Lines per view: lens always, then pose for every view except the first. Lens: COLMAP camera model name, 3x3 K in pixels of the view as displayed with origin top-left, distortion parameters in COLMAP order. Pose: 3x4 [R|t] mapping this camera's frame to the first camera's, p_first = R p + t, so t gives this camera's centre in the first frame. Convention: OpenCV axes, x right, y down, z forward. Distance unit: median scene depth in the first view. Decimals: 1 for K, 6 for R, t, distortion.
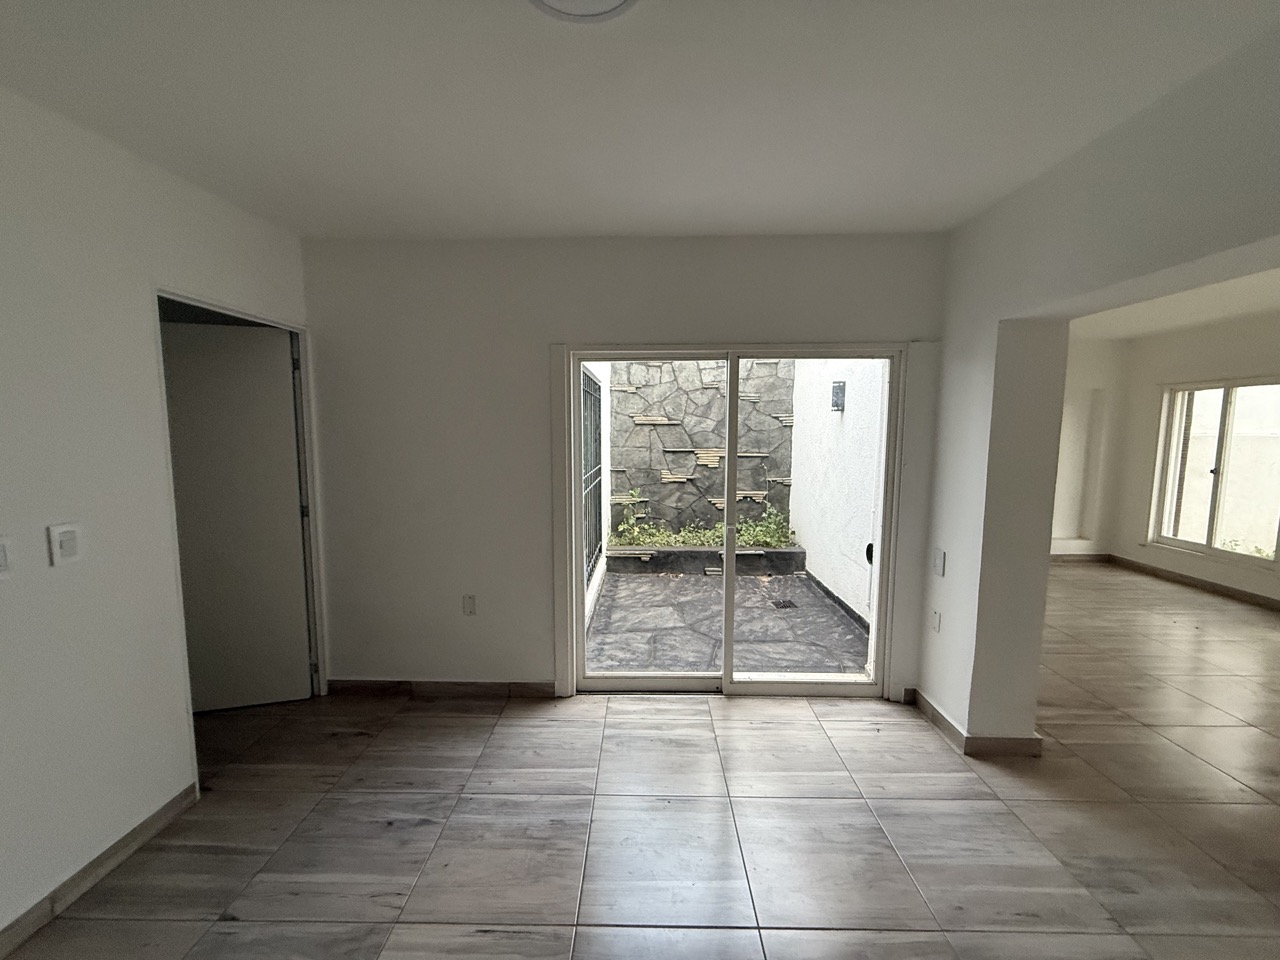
lens RADIAL K [[511.5, 0, 637.8], [0, 511.5, 482.4], [0, 0, 1]] dist [-0.000664, 0.000162]
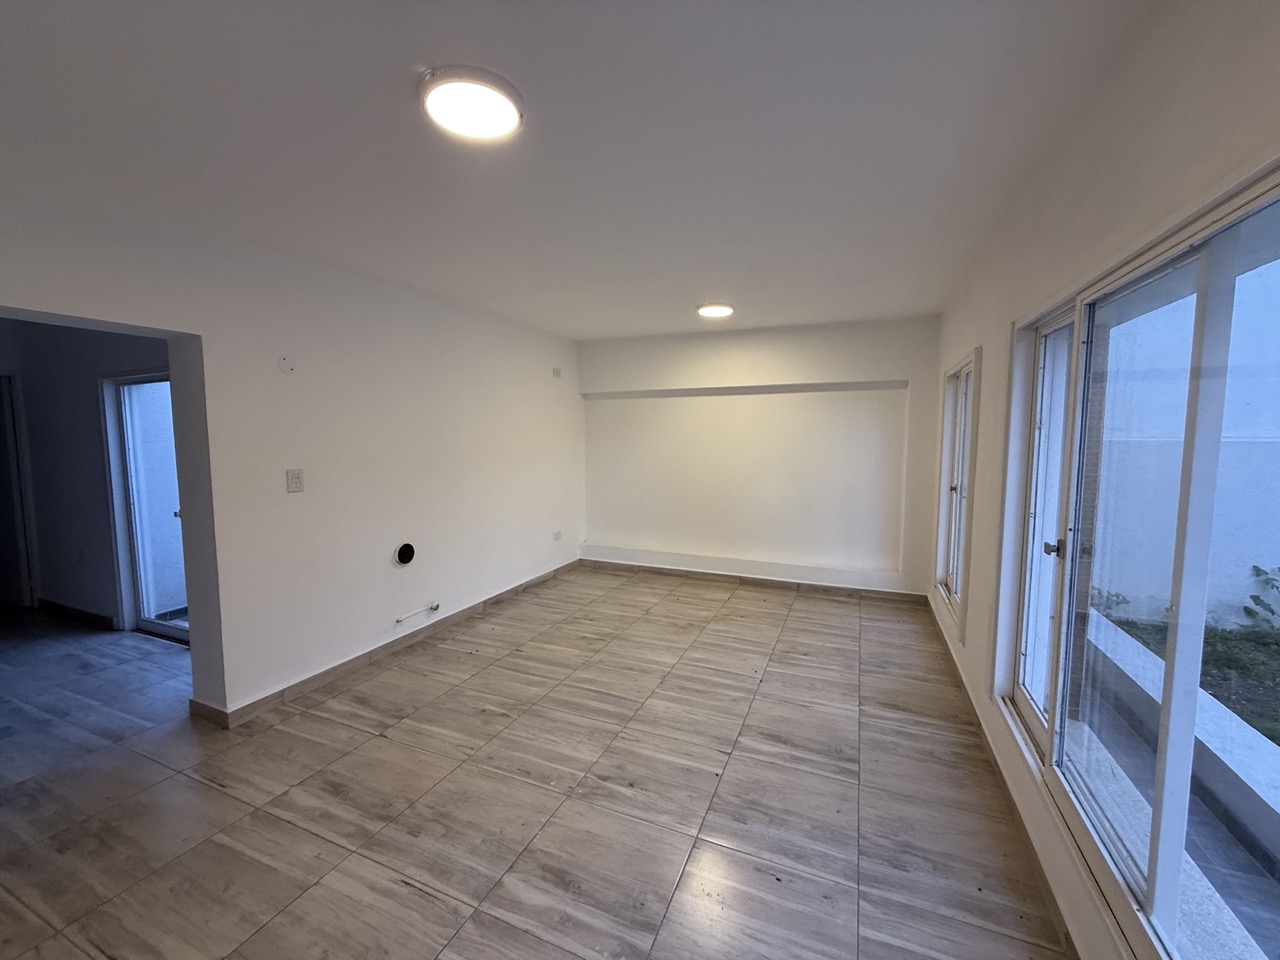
lens RADIAL K [[511.5, 0, 642.2], [0, 511.5, 460.4], [0, 0, 1]] dist [-0.000664, 0.000162]
pose [[0.922806, 0.007047, -0.385201, 1.688834], [-0.035281, 0.997177, -0.066276, 0.010490], [0.383647, 0.074750, 0.920450, 0.253642]]
